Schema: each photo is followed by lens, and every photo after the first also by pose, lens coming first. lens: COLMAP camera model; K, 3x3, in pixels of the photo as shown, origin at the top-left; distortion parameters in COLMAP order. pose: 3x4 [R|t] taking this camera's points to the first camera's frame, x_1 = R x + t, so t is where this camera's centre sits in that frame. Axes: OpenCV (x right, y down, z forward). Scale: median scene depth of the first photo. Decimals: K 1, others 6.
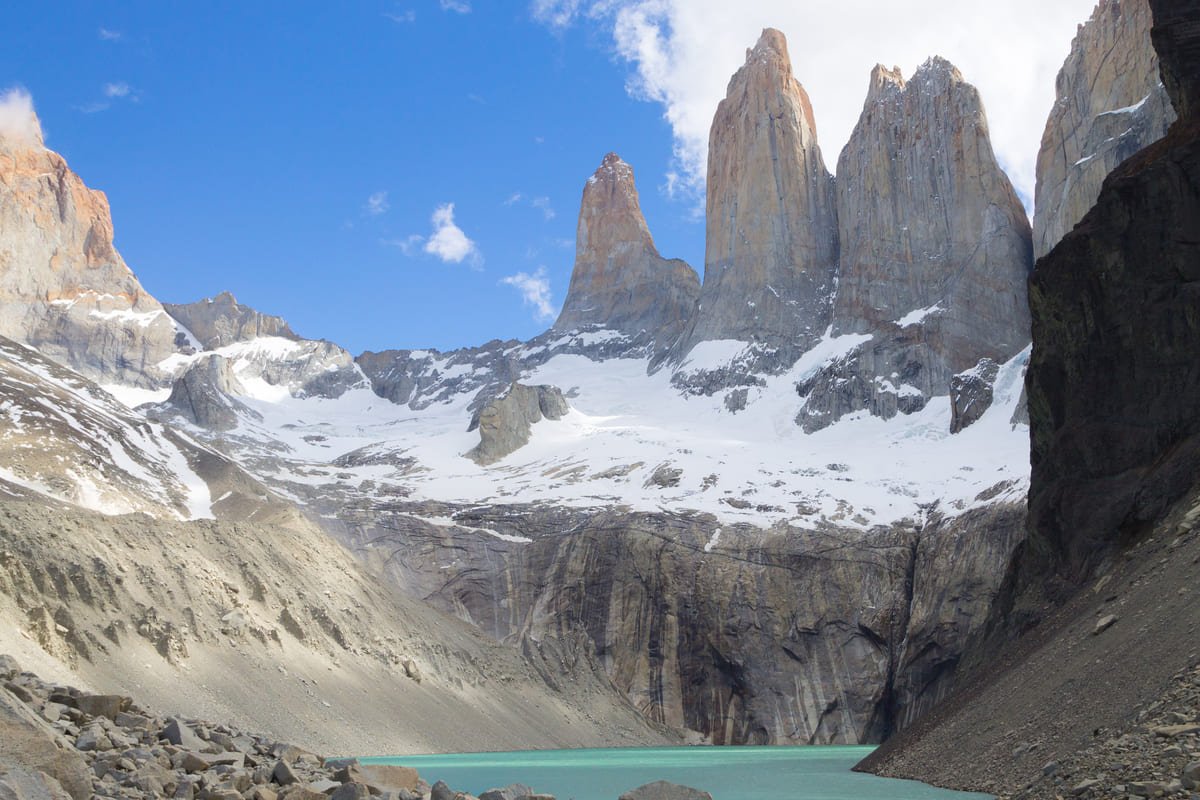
lens RADIAL K [[1220.9, 0, 566.4], [0, 1220.9, 399.8], [0, 0, 1]] dist [0.016999, -0.000020]
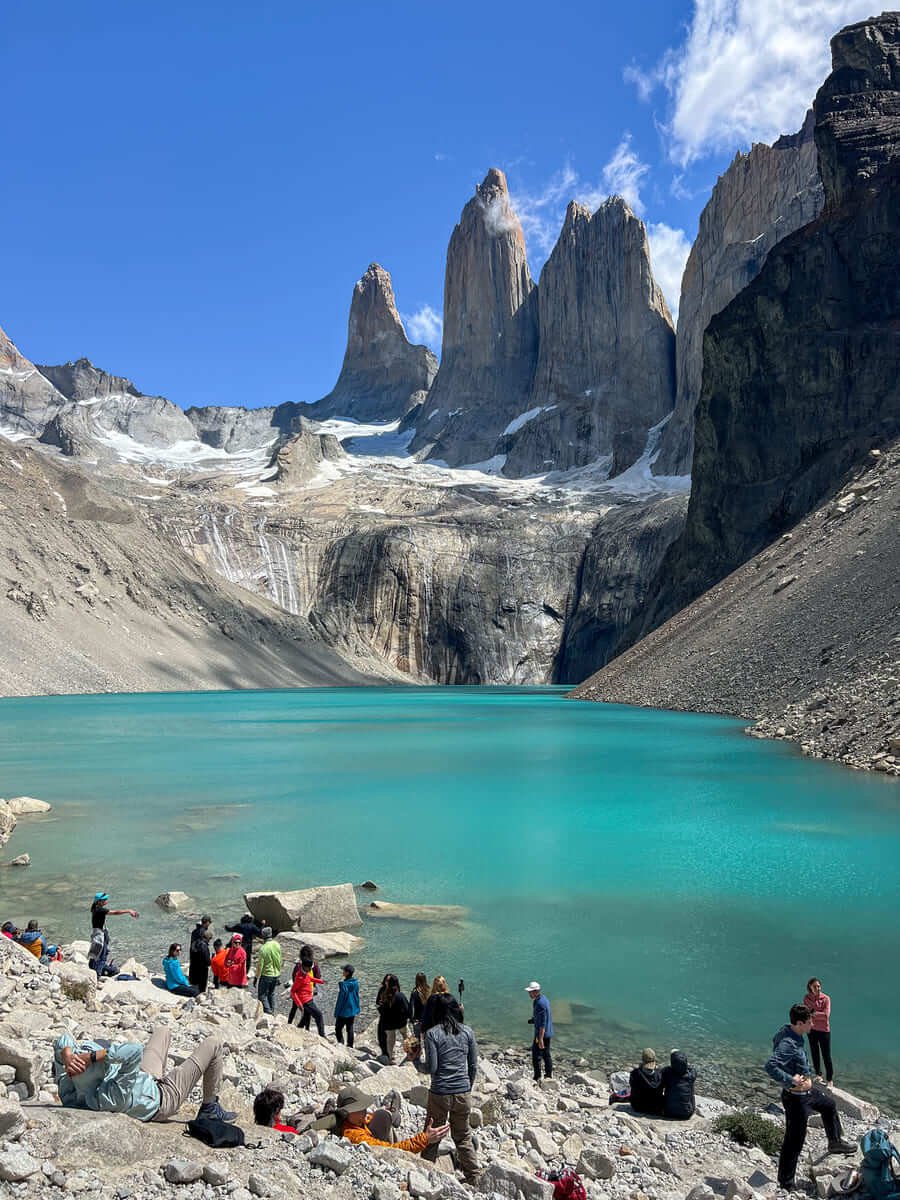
lens RADIAL K [[1630.3, 0, 450.0], [0, 1630.3, 600.0], [0, 0, 1]] dist [0.010154, -0.015344]
pose [[0.998176, 0.002059, 0.060336, 0.012384], [-0.016495, 0.970692, 0.239758, -0.273665], [-0.058074, -0.240316, 0.968956, -0.832598]]
